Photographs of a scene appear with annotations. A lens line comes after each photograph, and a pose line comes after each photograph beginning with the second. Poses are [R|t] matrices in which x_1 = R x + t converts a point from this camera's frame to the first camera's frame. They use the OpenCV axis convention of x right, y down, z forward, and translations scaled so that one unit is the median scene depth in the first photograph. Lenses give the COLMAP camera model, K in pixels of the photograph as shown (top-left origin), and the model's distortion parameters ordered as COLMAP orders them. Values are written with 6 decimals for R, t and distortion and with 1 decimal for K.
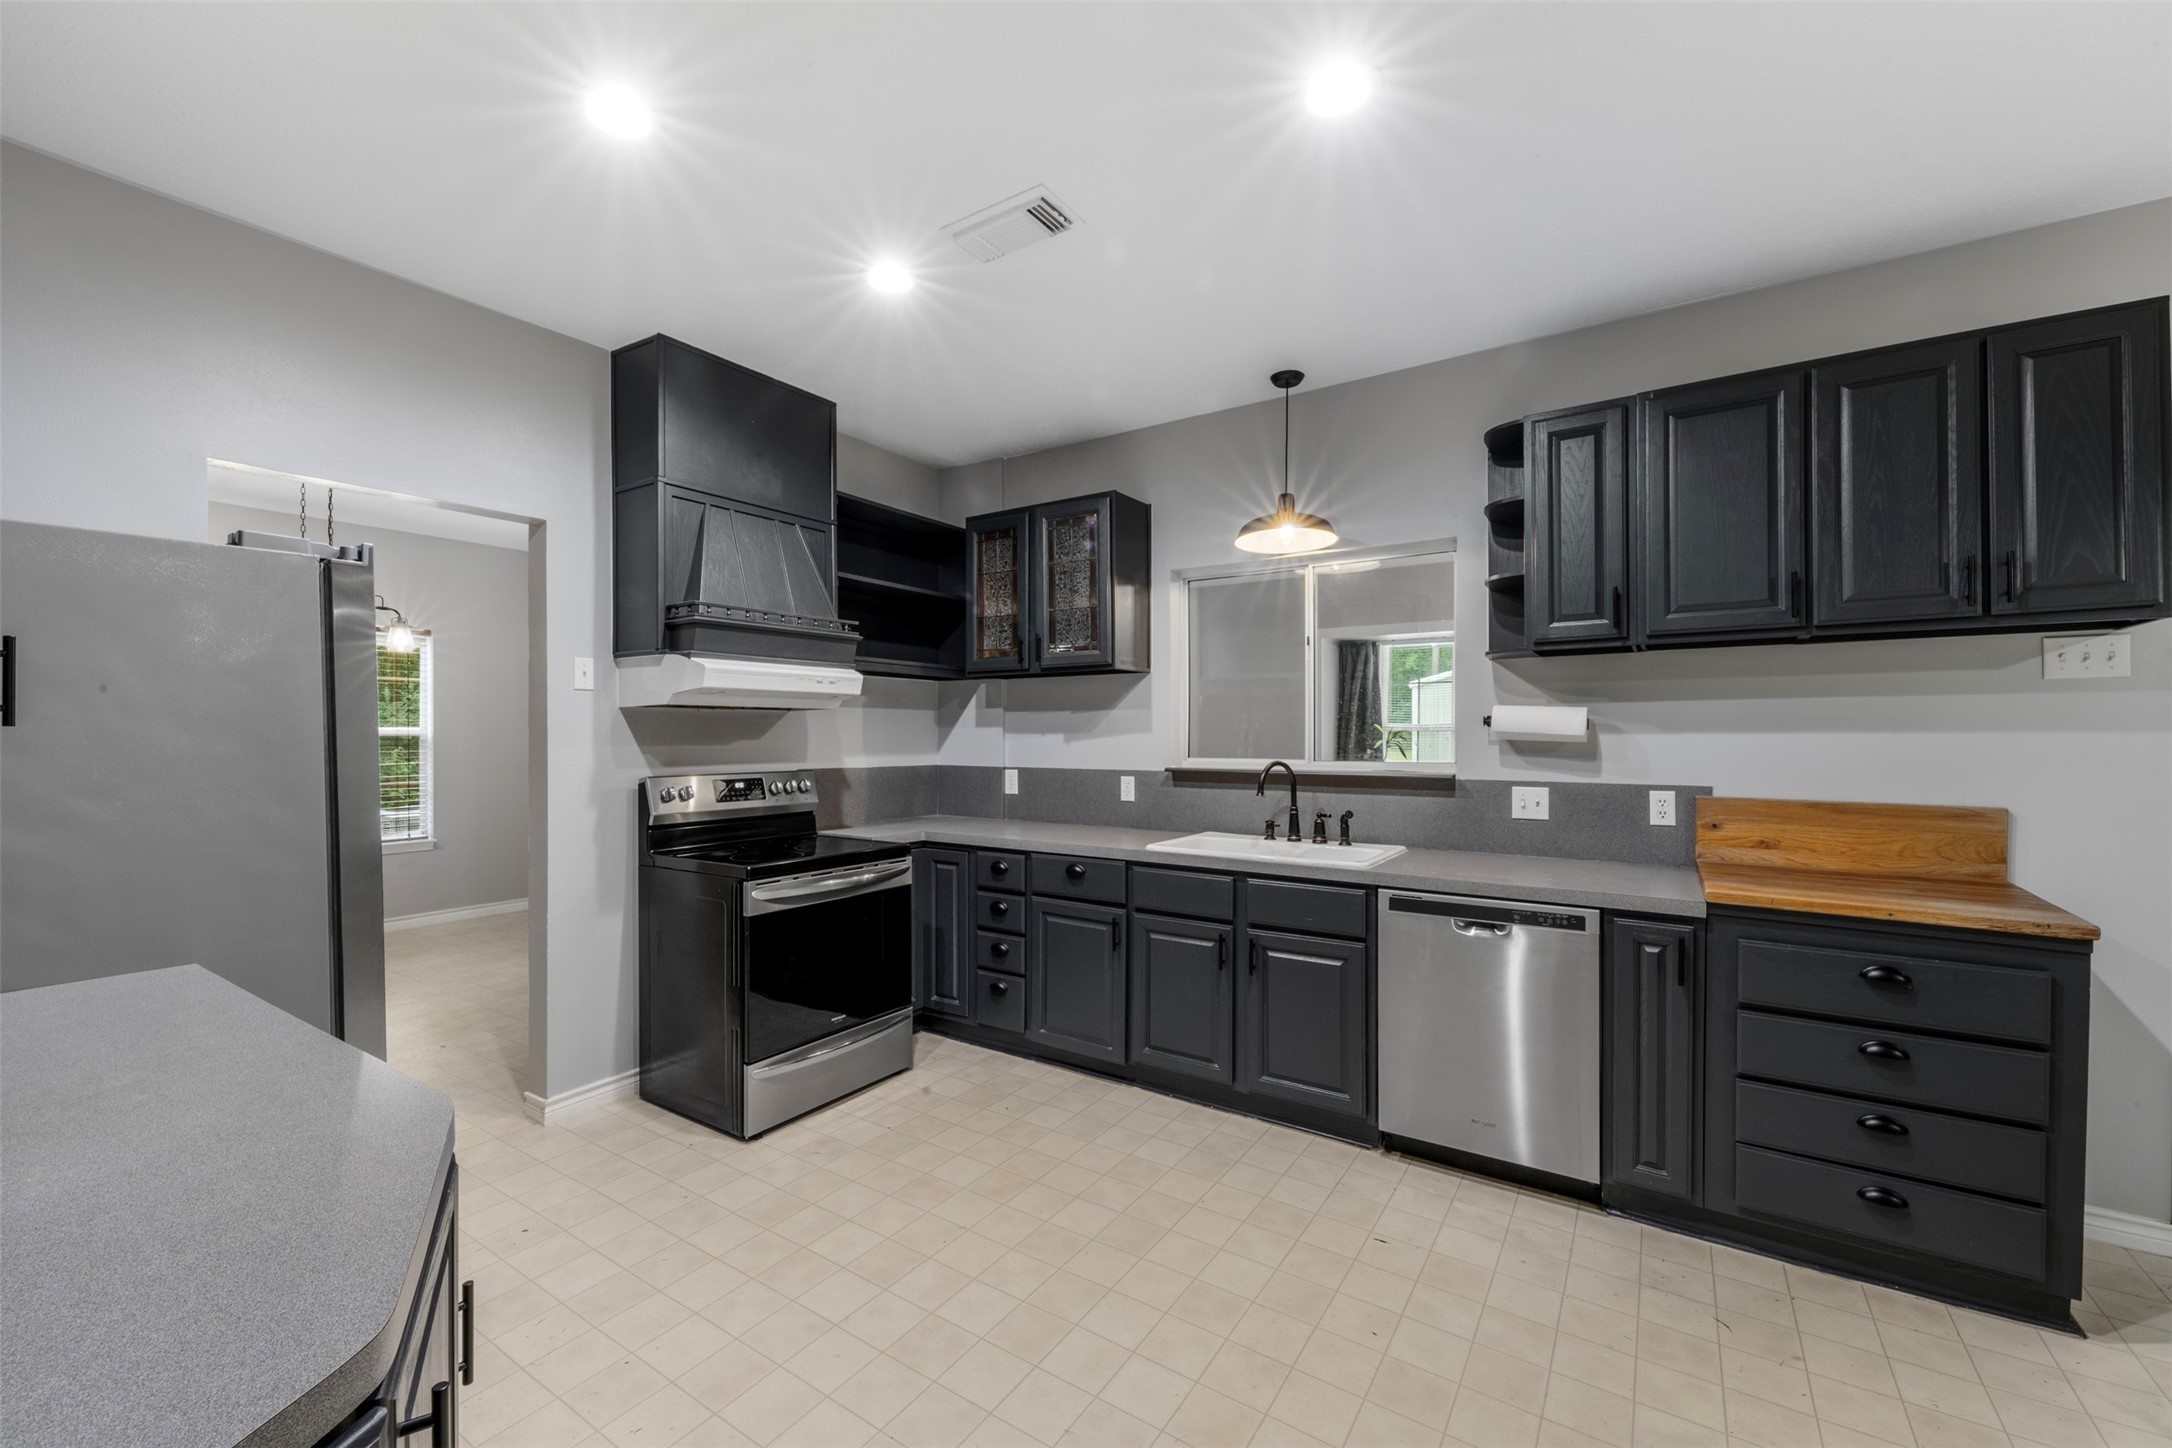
lens RADIAL K [[863.7, 0, 1064.5], [0, 863.7, 732.8], [0, 0, 1]] dist [-0.000010, -0.001099]
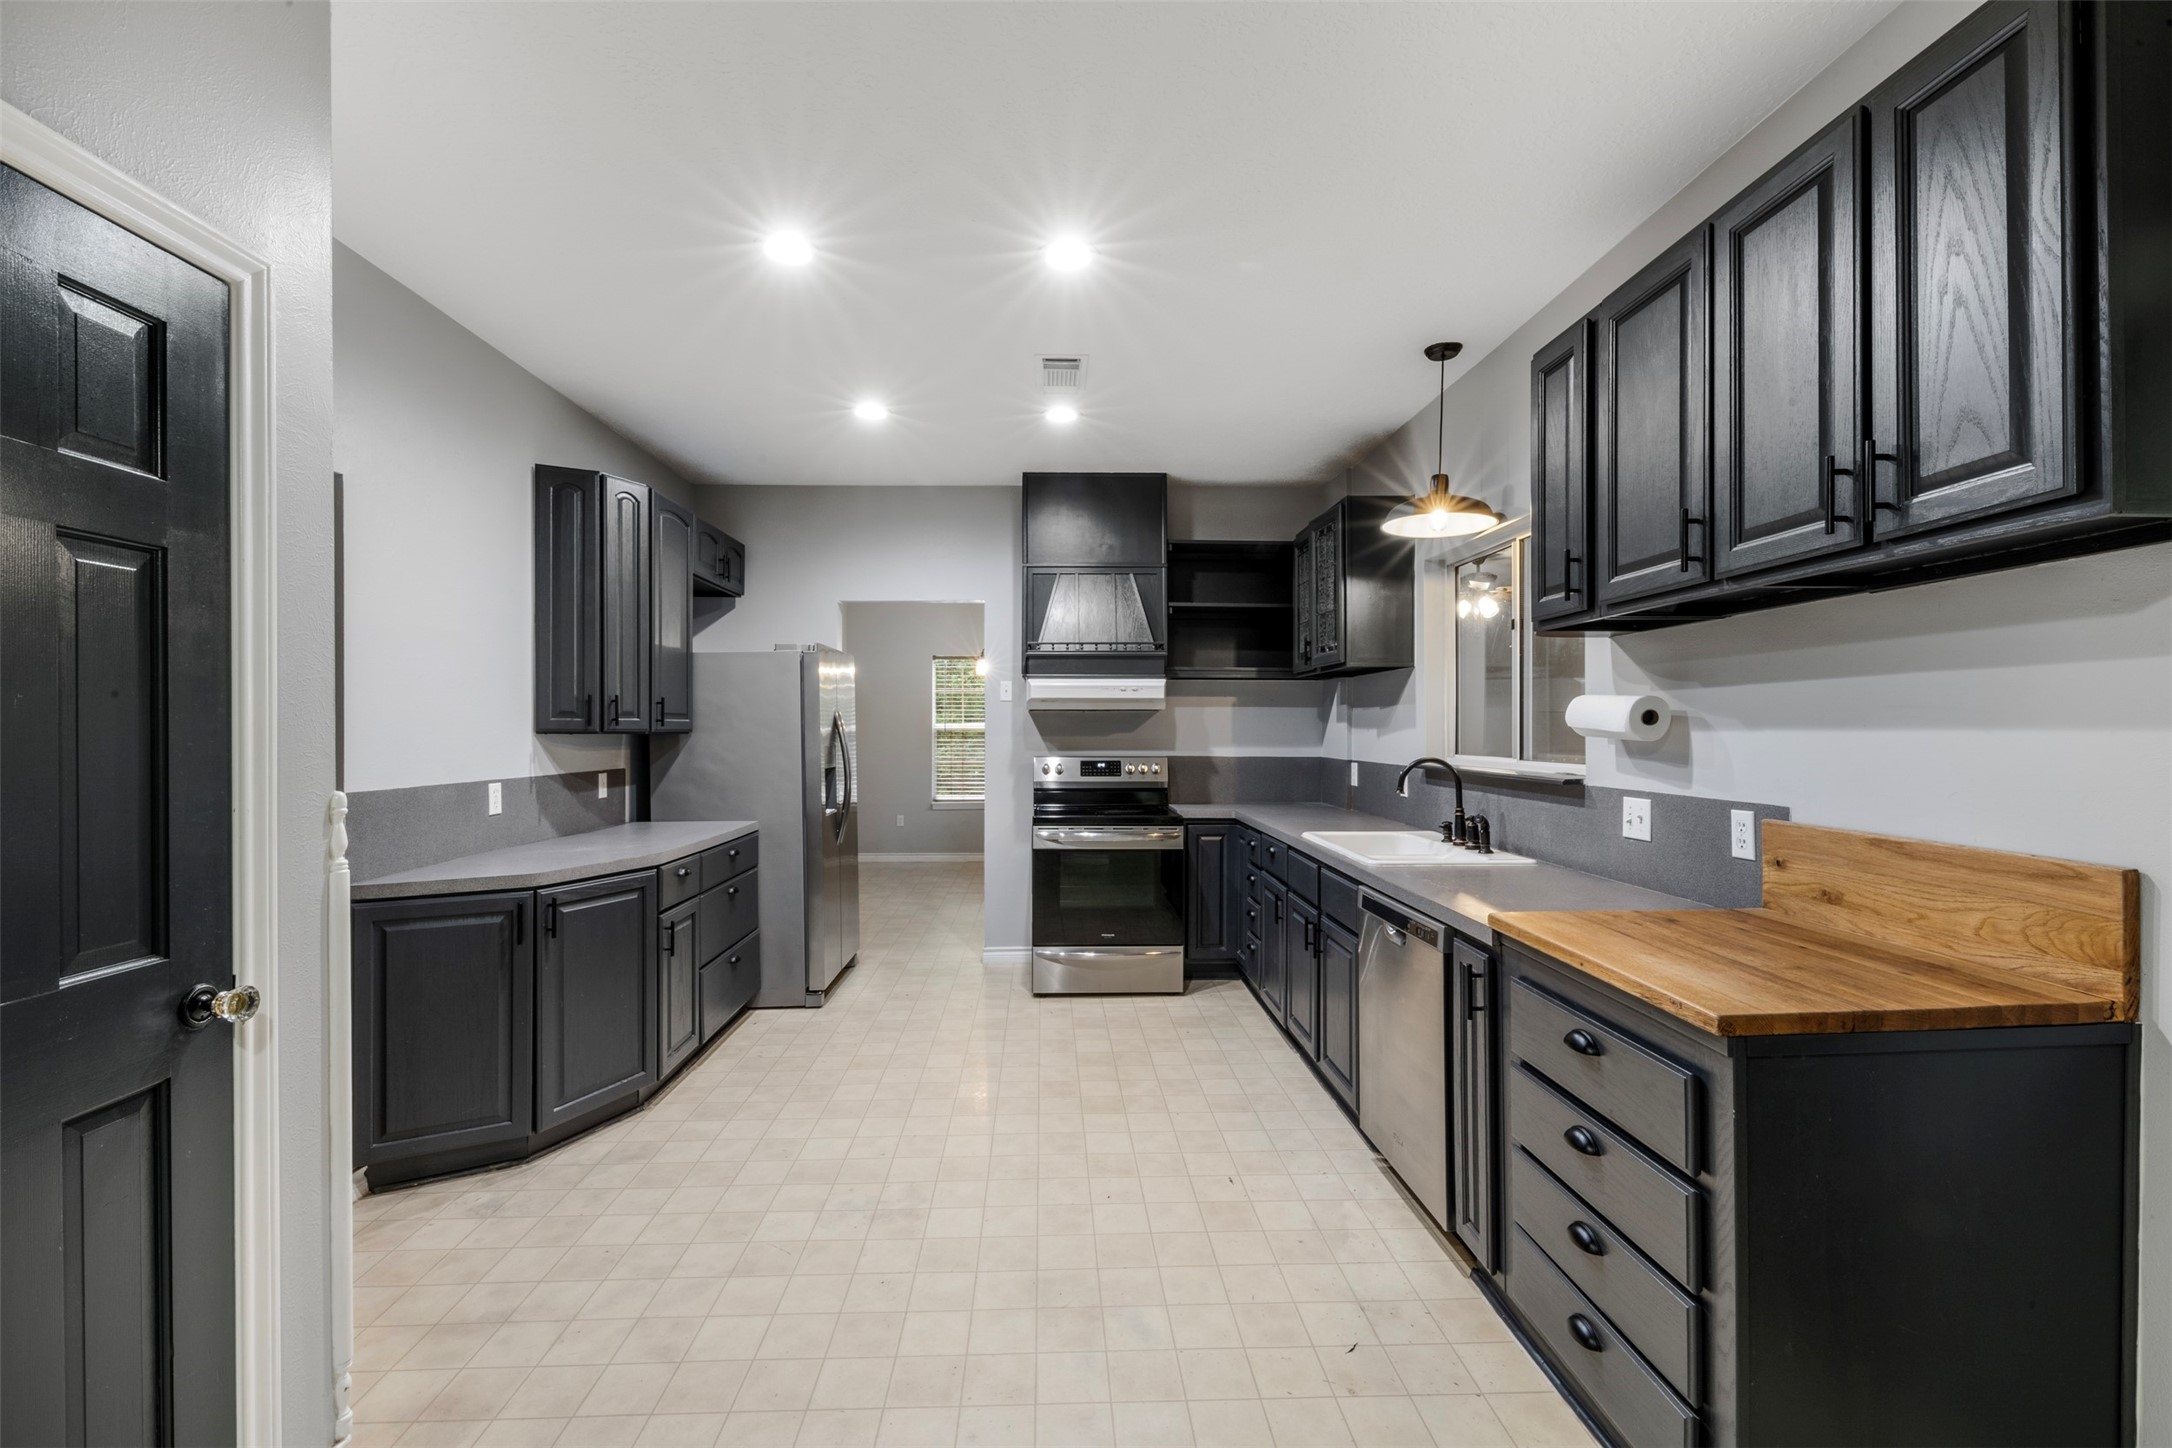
lens RADIAL K [[917.7, 0, 1077.3], [0, 917.7, 726.5], [0, 0, 1]] dist [0.004856, -0.001688]
pose [[0.592434, -0.000730, -0.805619, 0.899986], [0.001584, 0.999999, 0.000260, -0.002949], [0.805618, -0.001430, 0.592434, 0.095843]]
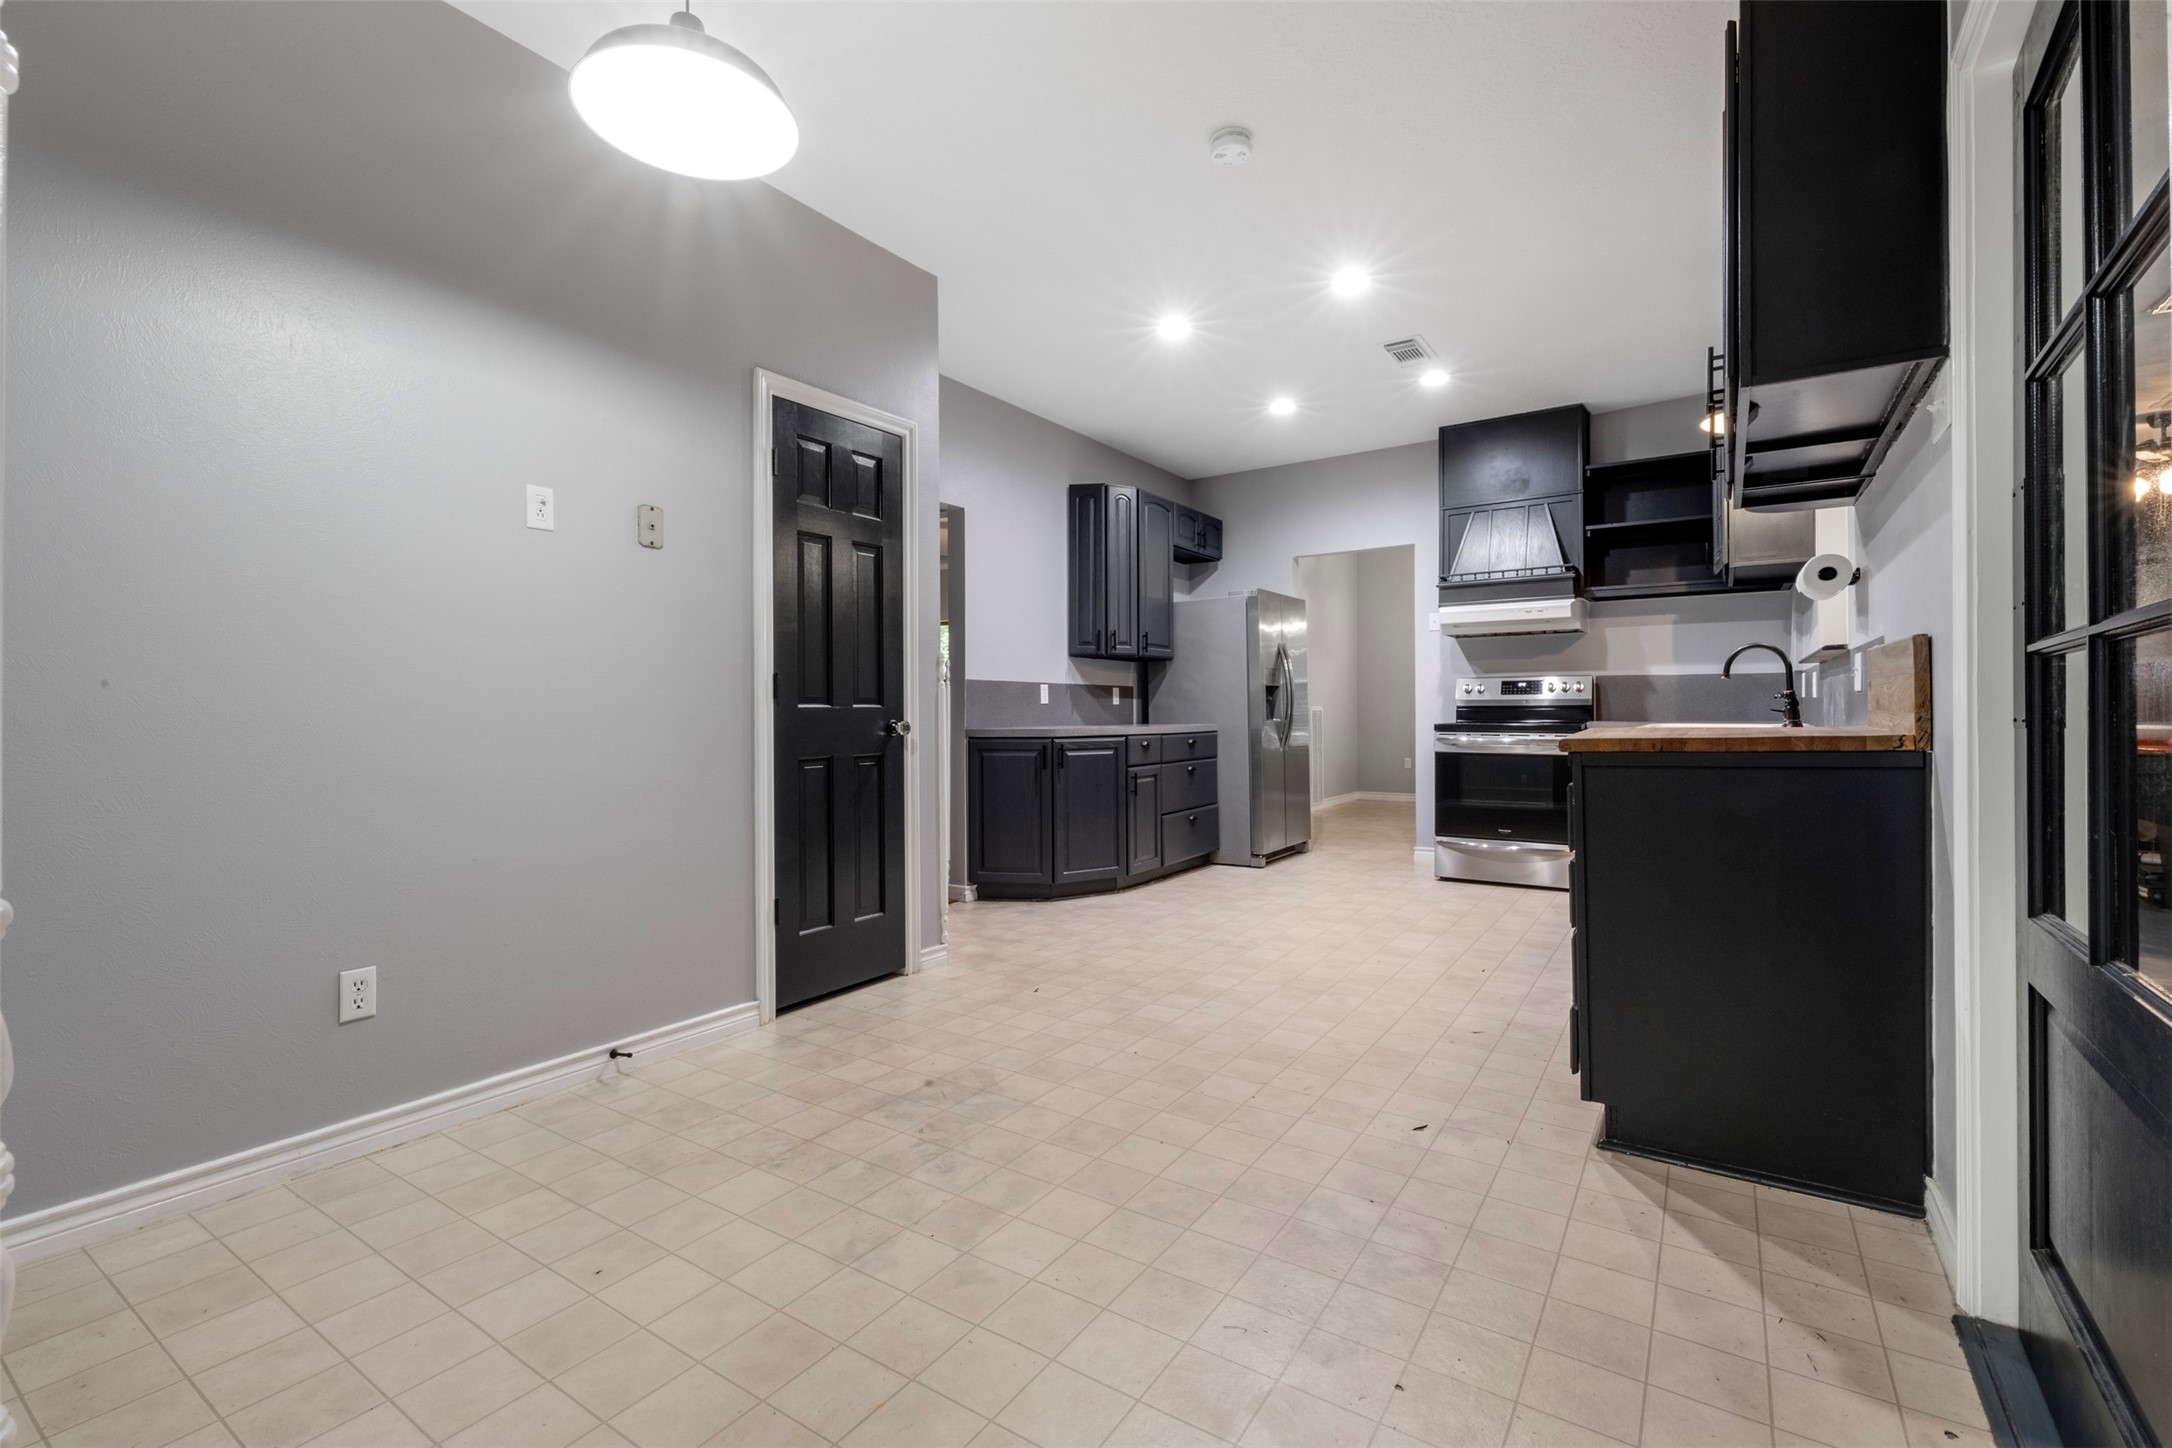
lens RADIAL K [[953.4, 0, 1069.4], [0, 953.4, 704.9], [0, 0, 1]] dist [0.000396, 0.000245]
pose [[0.000395, -0.005318, -0.999986, 1.449097], [0.006785, 0.999963, -0.005315, 0.111951], [0.999977, -0.006783, 0.000431, 0.232008]]
